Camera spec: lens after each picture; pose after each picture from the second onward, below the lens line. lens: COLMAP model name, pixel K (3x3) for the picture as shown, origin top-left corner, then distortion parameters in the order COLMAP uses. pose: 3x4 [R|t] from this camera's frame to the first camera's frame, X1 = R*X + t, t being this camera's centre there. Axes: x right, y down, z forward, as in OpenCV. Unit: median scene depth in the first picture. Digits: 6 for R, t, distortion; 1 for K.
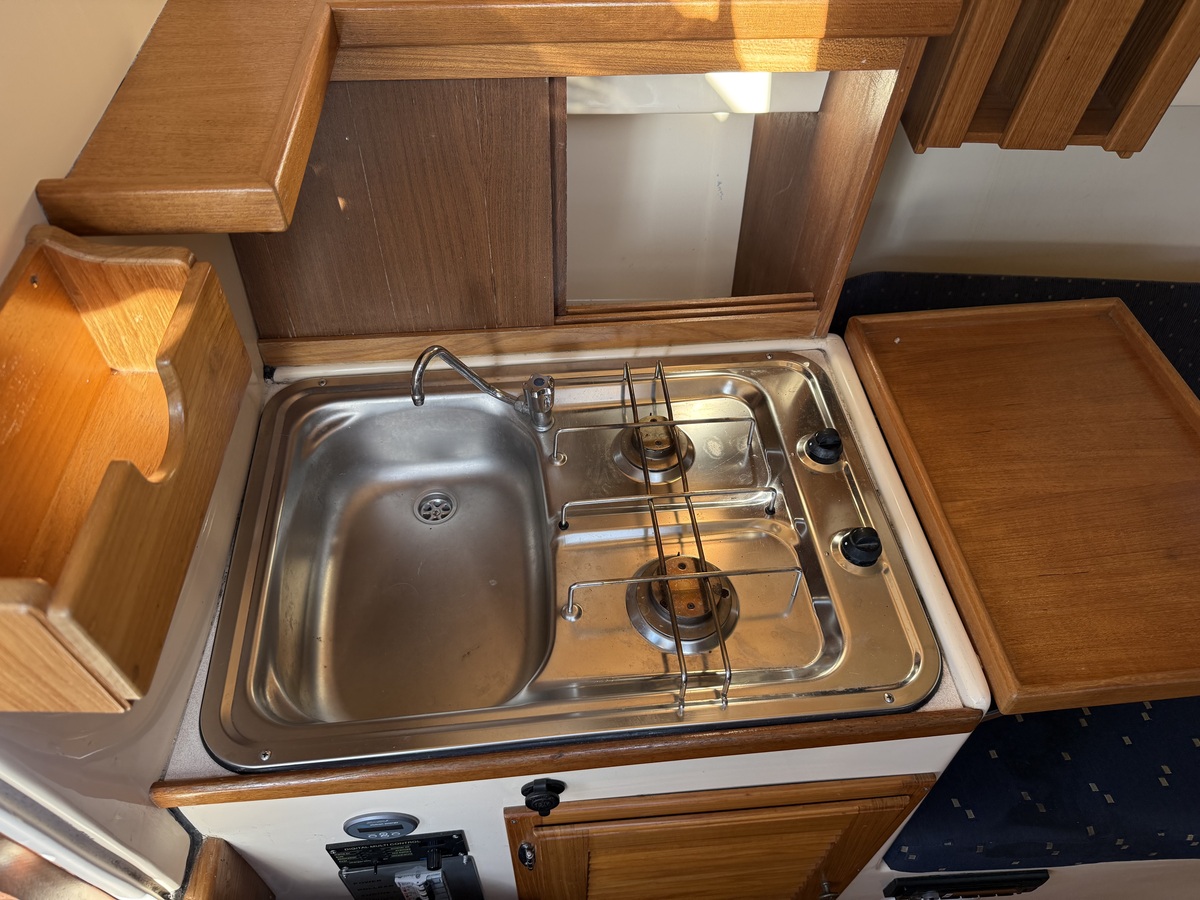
lens RADIAL K [[865.5, 0, 605.4], [0, 865.5, 447.2], [0, 0, 1]] dist [0.004671, -0.002676]
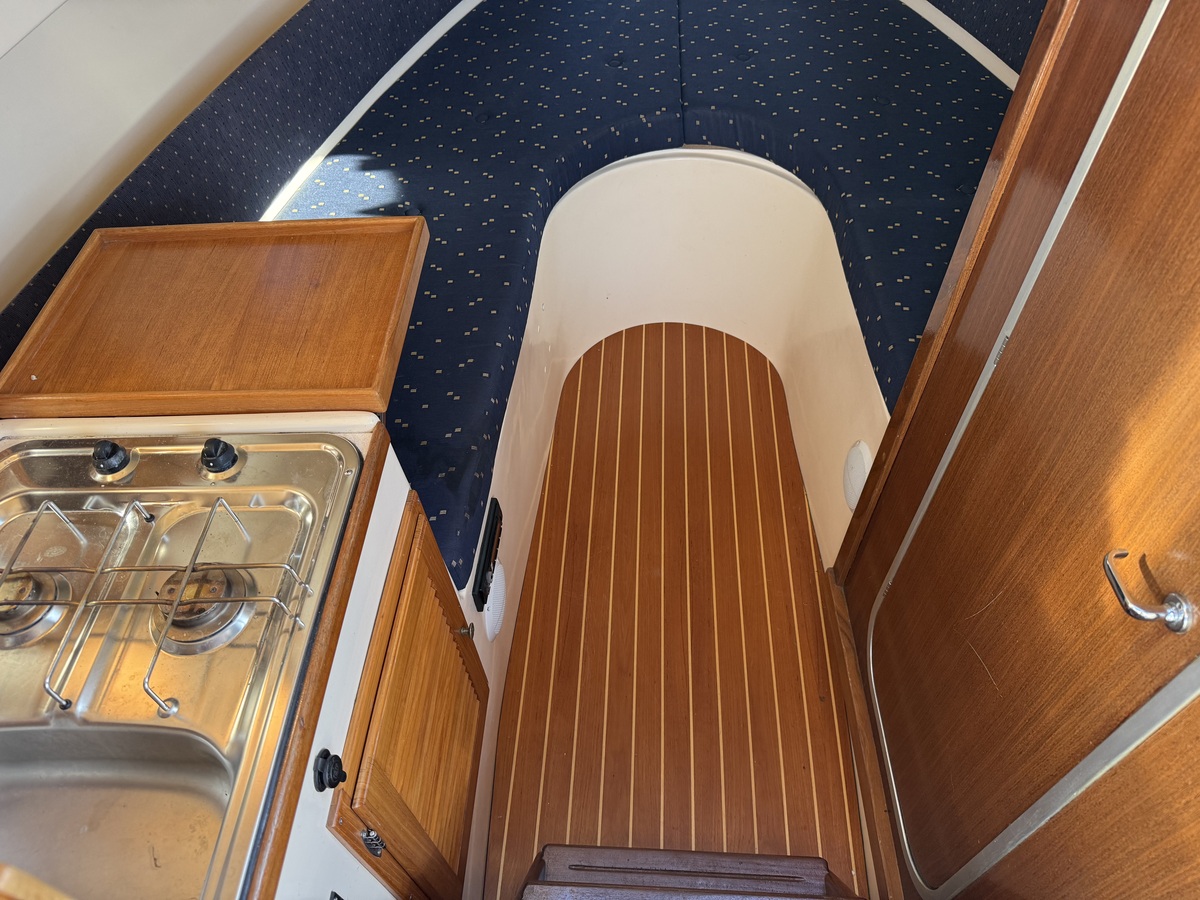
lens RADIAL K [[856.9, 0, 600.5], [0, 856.9, 462.0], [0, 0, 1]] dist [0.070738, -0.076531]
pose [[0.131614, -0.773000, 0.620604, -0.374409], [0.796225, 0.455368, 0.398329, 0.061505], [-0.590511, 0.441714, 0.675414, -0.096424]]
